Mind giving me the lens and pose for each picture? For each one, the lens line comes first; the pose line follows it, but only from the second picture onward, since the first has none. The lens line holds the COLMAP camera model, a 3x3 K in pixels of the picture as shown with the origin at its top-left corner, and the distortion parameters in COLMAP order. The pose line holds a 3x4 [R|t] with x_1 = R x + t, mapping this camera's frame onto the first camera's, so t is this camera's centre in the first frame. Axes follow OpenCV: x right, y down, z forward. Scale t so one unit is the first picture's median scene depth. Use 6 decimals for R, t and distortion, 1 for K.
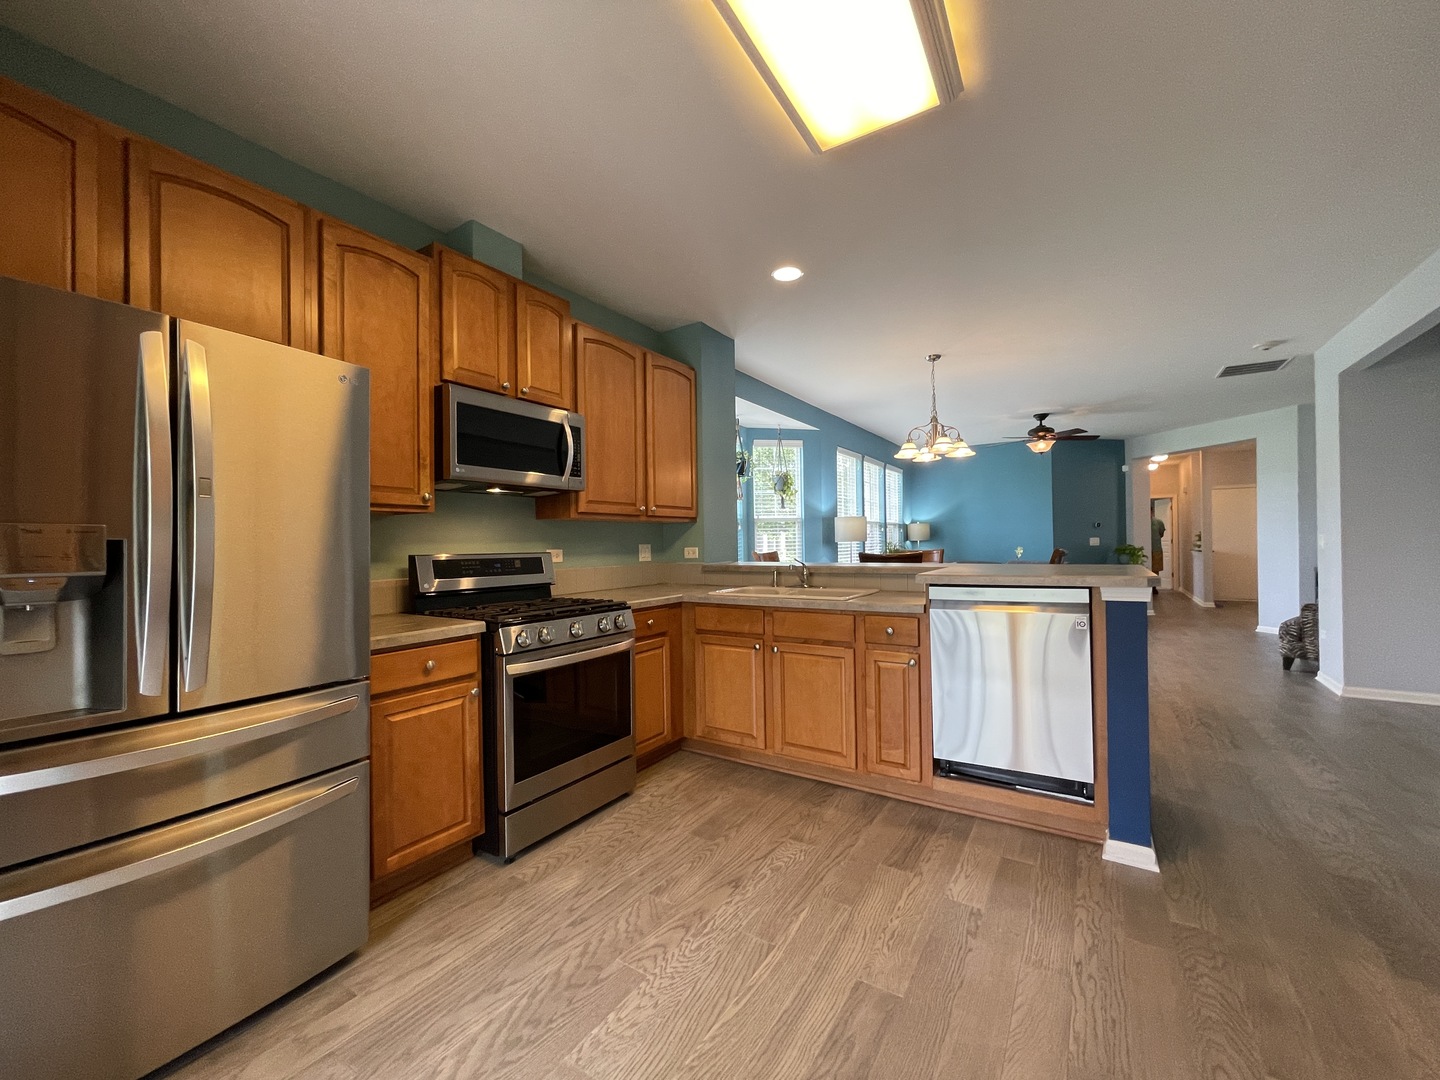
lens RADIAL K [[582.7, 0, 721.9], [0, 582.7, 539.4], [0, 0, 1]] dist [0.000153, 0.000039]
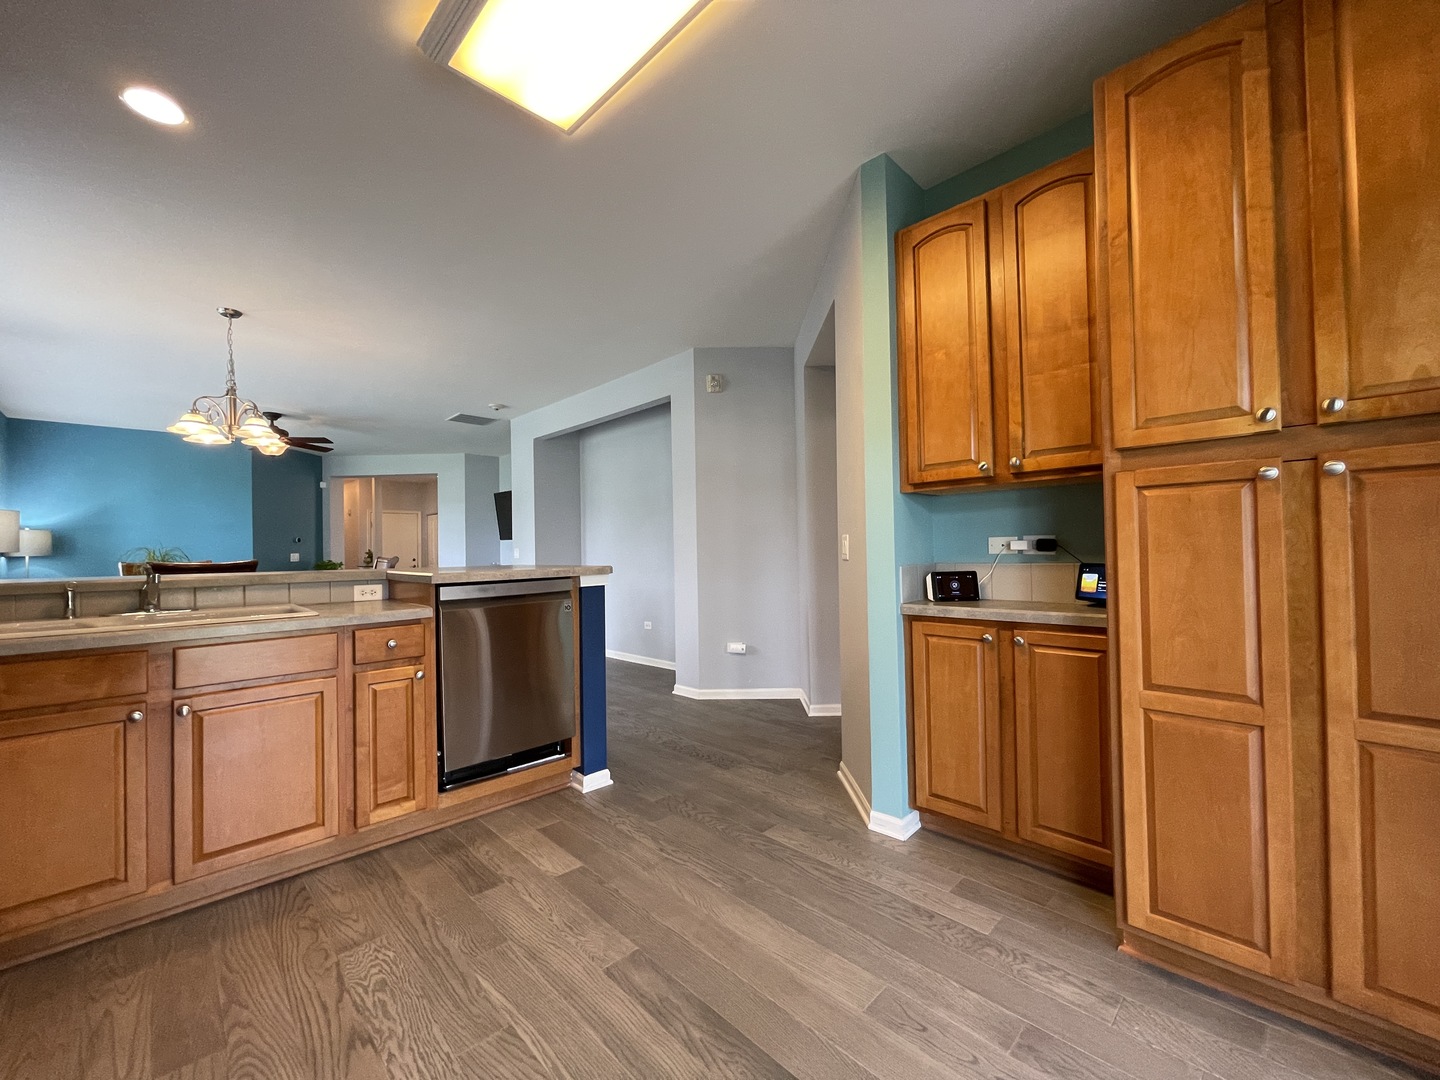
lens RADIAL K [[582.7, 0, 717.2], [0, 582.7, 541.1], [0, 0, 1]] dist [0.000153, 0.000039]
pose [[0.226443, 0.029687, 0.973572, -0.469751], [0.006831, 0.999462, -0.032065, 0.043517], [-0.974001, 0.013912, 0.226118, 0.387701]]
